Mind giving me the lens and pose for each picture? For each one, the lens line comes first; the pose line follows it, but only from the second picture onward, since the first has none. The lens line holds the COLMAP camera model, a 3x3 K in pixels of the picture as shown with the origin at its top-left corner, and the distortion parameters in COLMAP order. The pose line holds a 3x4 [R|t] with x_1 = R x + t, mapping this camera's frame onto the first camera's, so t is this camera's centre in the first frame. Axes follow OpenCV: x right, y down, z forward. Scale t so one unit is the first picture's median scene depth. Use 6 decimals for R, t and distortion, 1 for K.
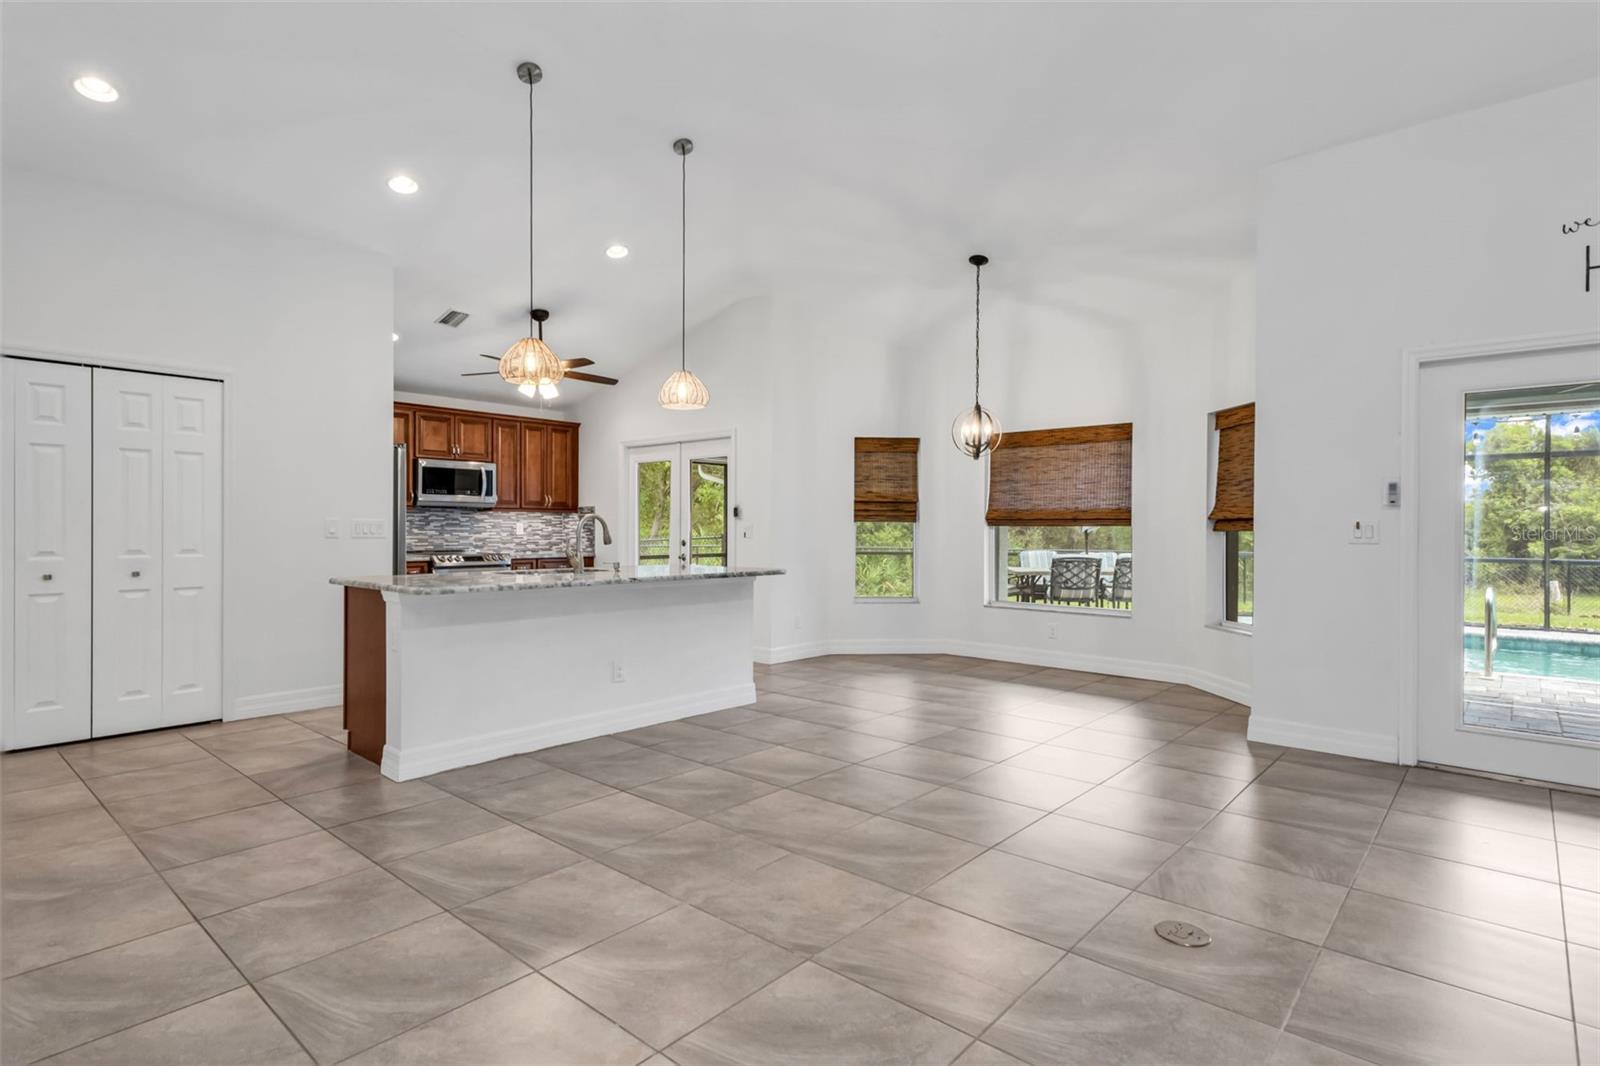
lens RADIAL K [[812.5, 0, 801.4], [0, 812.5, 531.3], [0, 0, 1]] dist [0.019714, -0.000424]
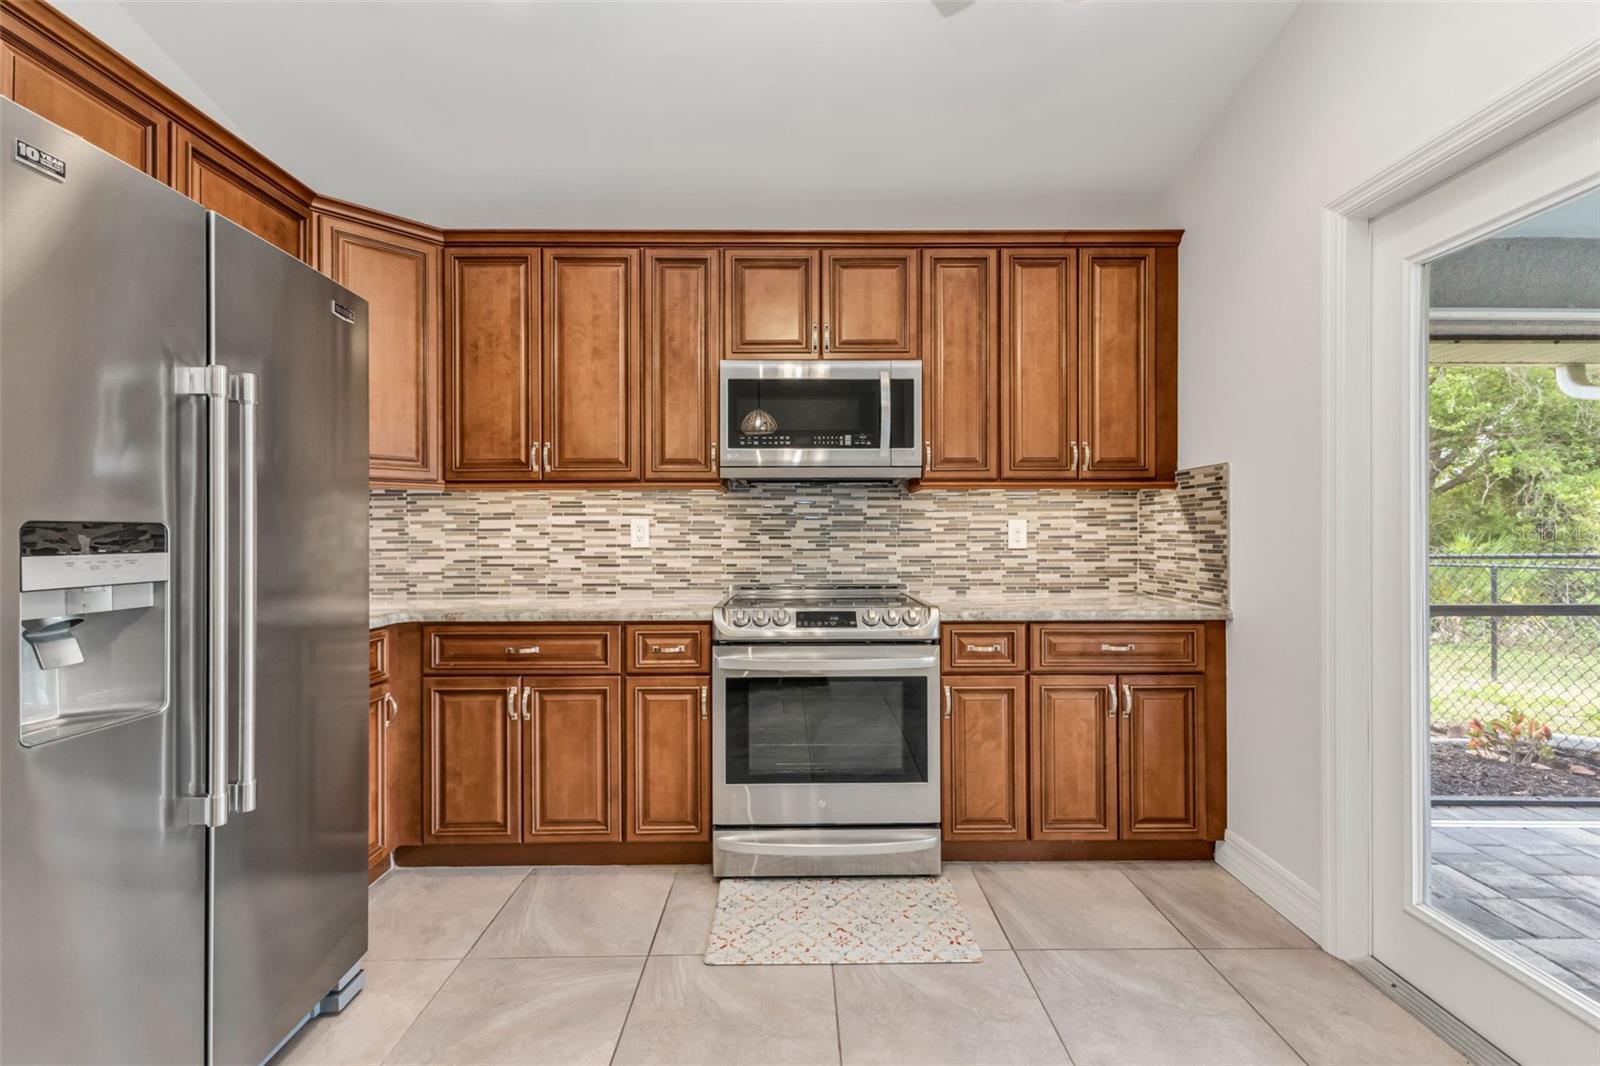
lens RADIAL K [[703.9, 0, 804.3], [0, 703.9, 529.9], [0, 0, 1]] dist [0.009646, -0.000059]
pose [[0.670655, -0.006948, -0.741737, -0.181306], [0.001973, 0.999969, -0.007584, -0.002960], [0.741767, 0.003623, 0.670648, 0.785829]]
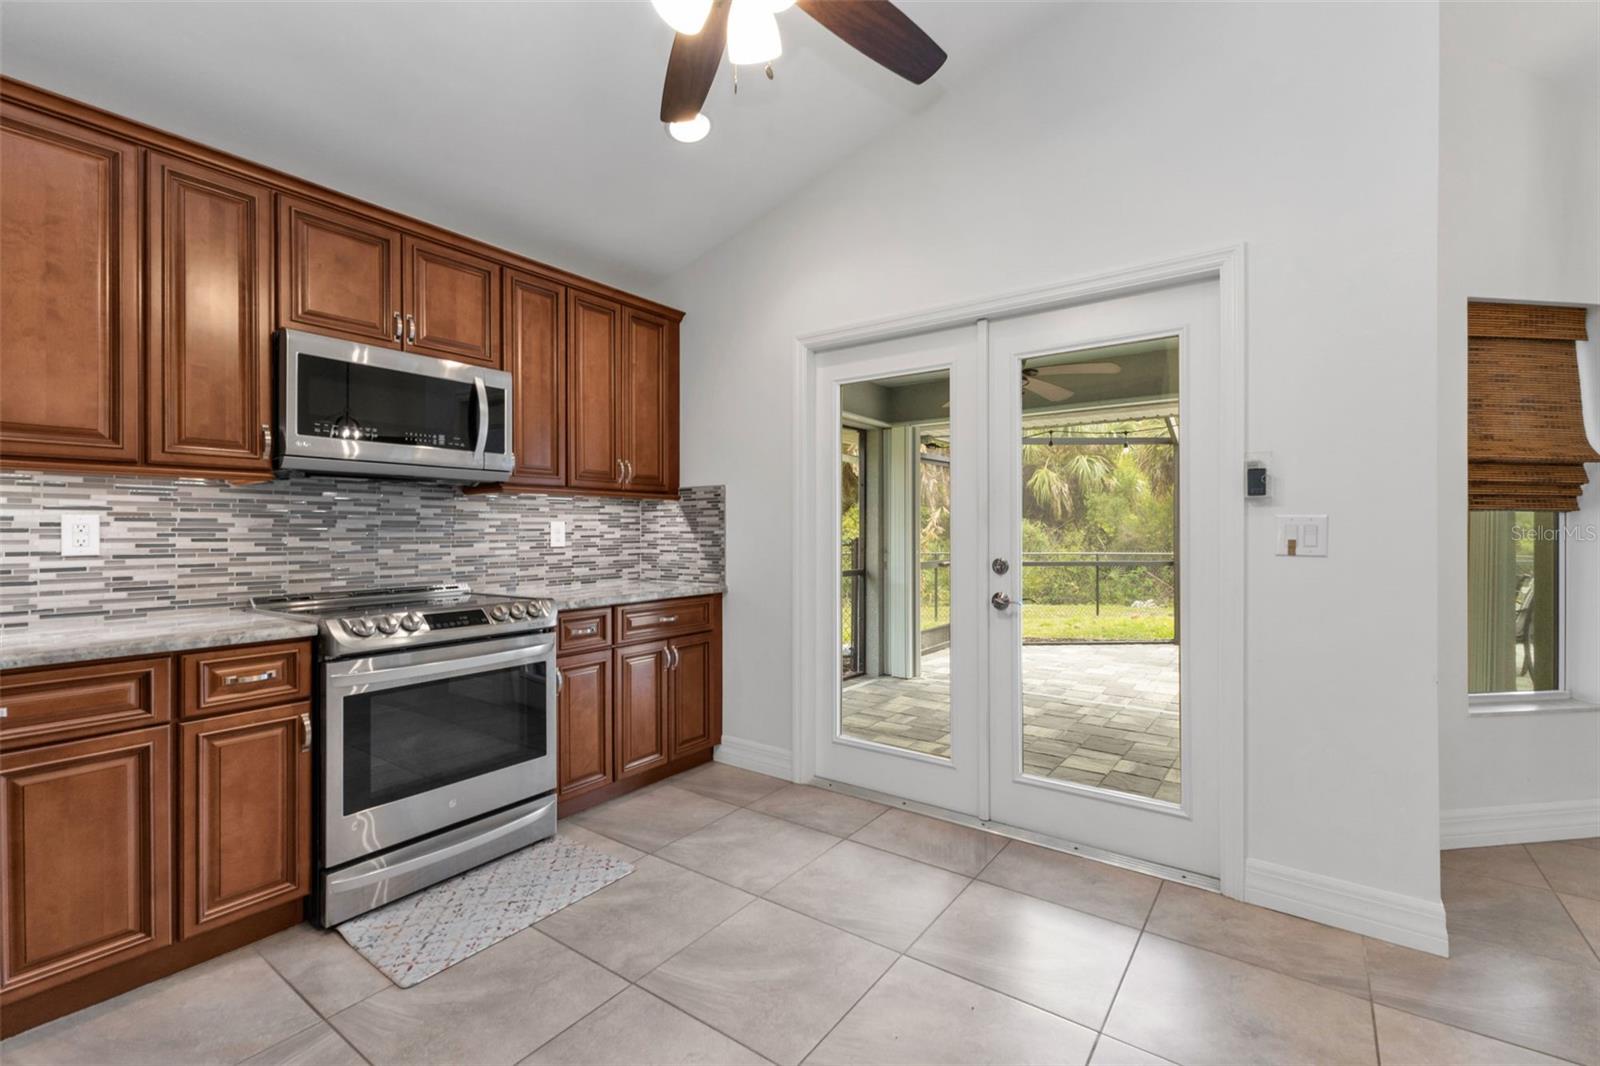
lens RADIAL K [[696.1, 0, 810.1], [0, 696.1, 527.6], [0, 0, 1]] dist [0.009085, -0.000527]
pose [[0.994457, -0.005792, 0.104988, -0.280024], [0.006553, 0.999955, -0.006907, -0.003410], [-0.104944, 0.007557, 0.994449, 0.678889]]
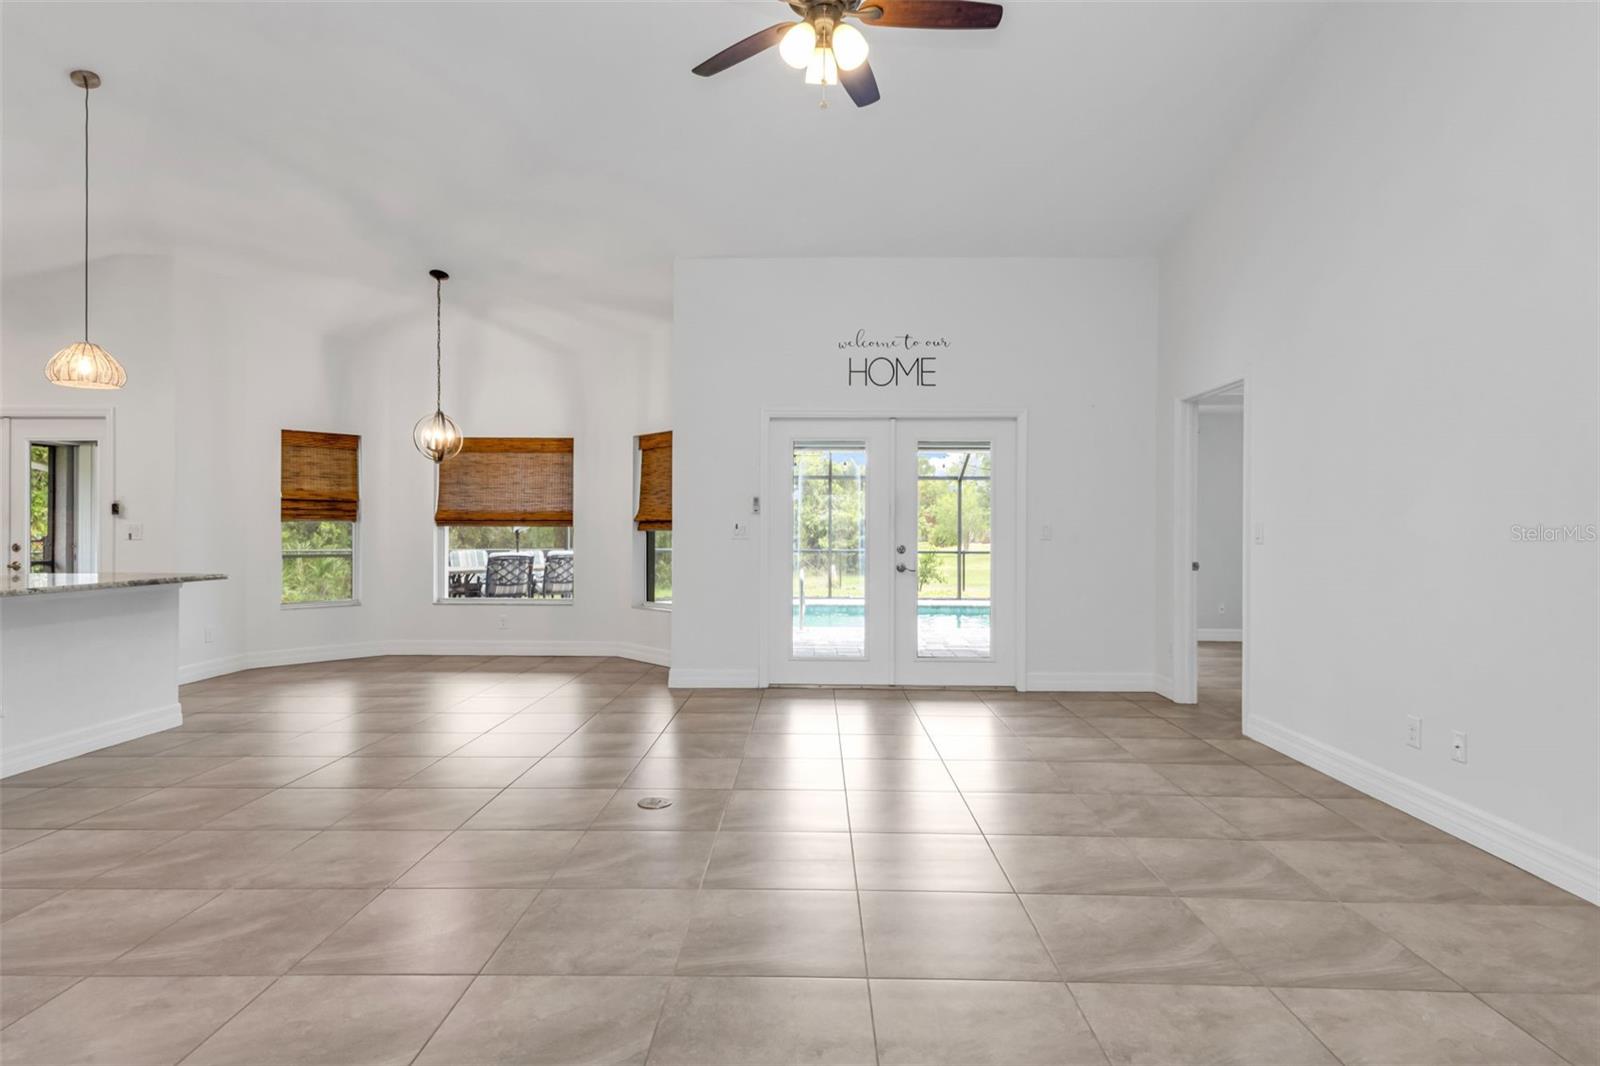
lens RADIAL K [[812.0, 0, 804.2], [0, 812.0, 548.7], [0, 0, 1]] dist [0.023595, -0.000371]
pose [[0.761819, -0.017266, 0.647560, -0.084817], [0.003354, 0.999736, 0.022710, 0.000037], [-0.647782, -0.015129, 0.761676, -0.088727]]
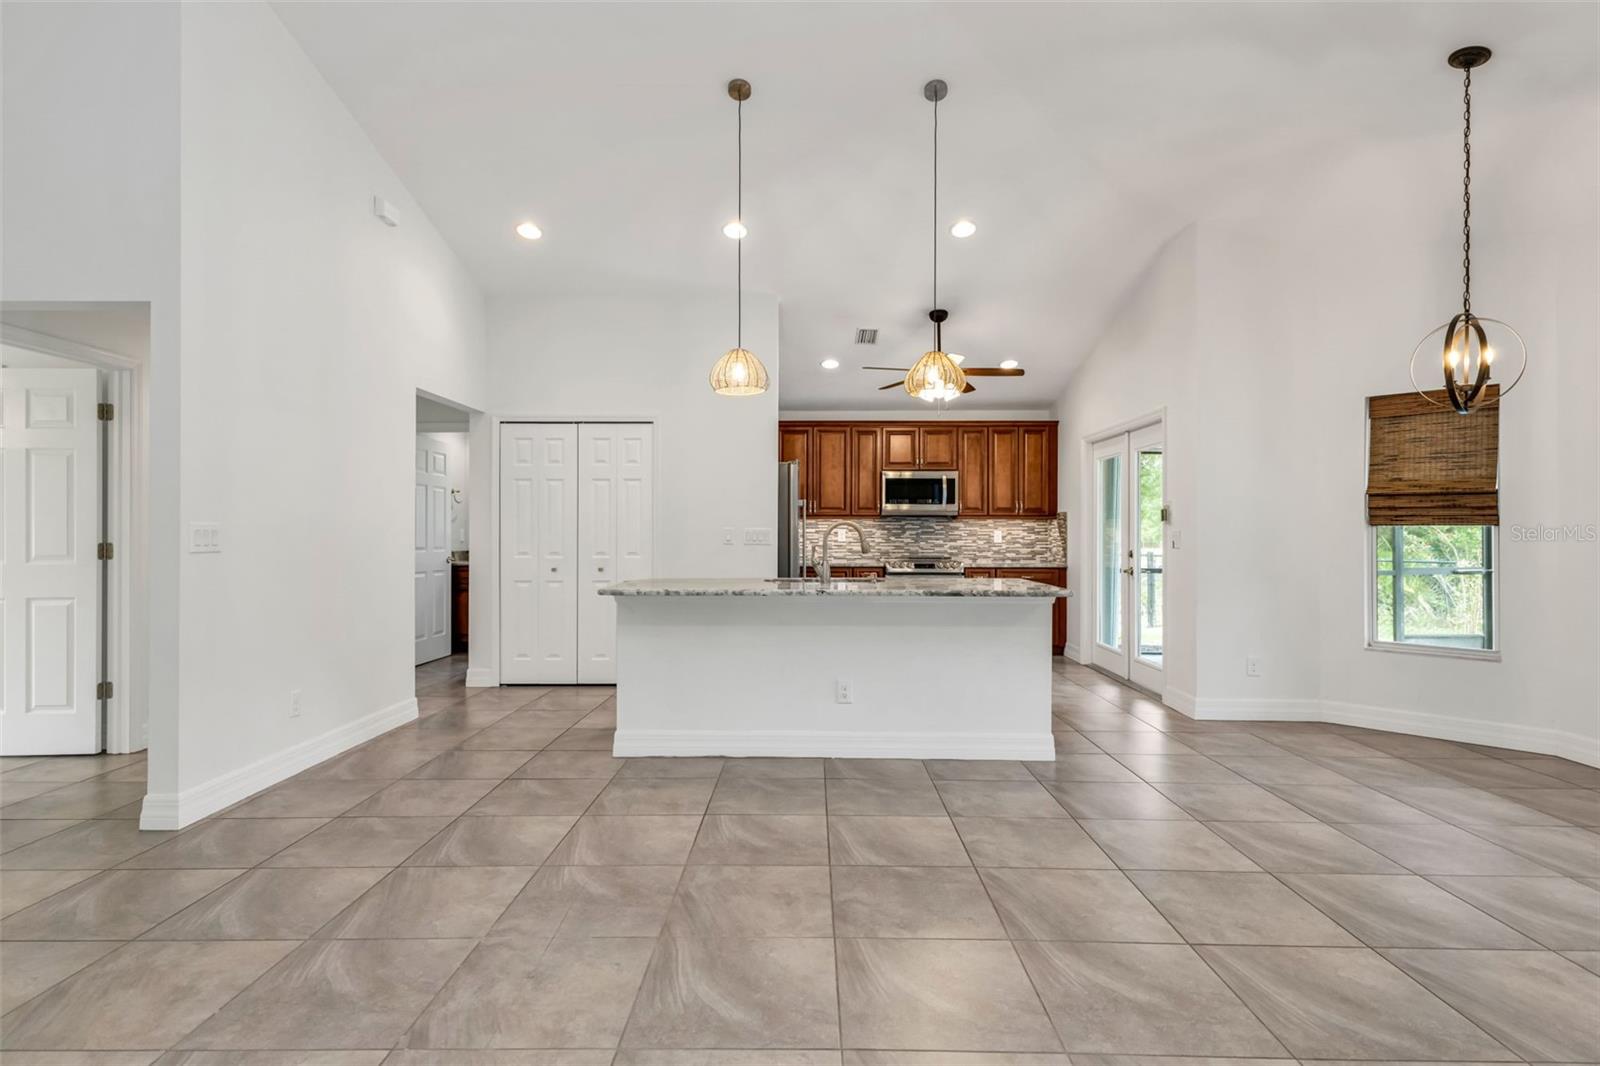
lens RADIAL K [[812.5, 0, 801.4], [0, 812.5, 531.3], [0, 0, 1]] dist [0.019714, -0.000424]
pose [[0.652635, -0.005033, -0.757655, 0.266596], [-0.002292, 0.999960, -0.008617, -0.000683], [0.757669, 0.007360, 0.652598, 0.219096]]
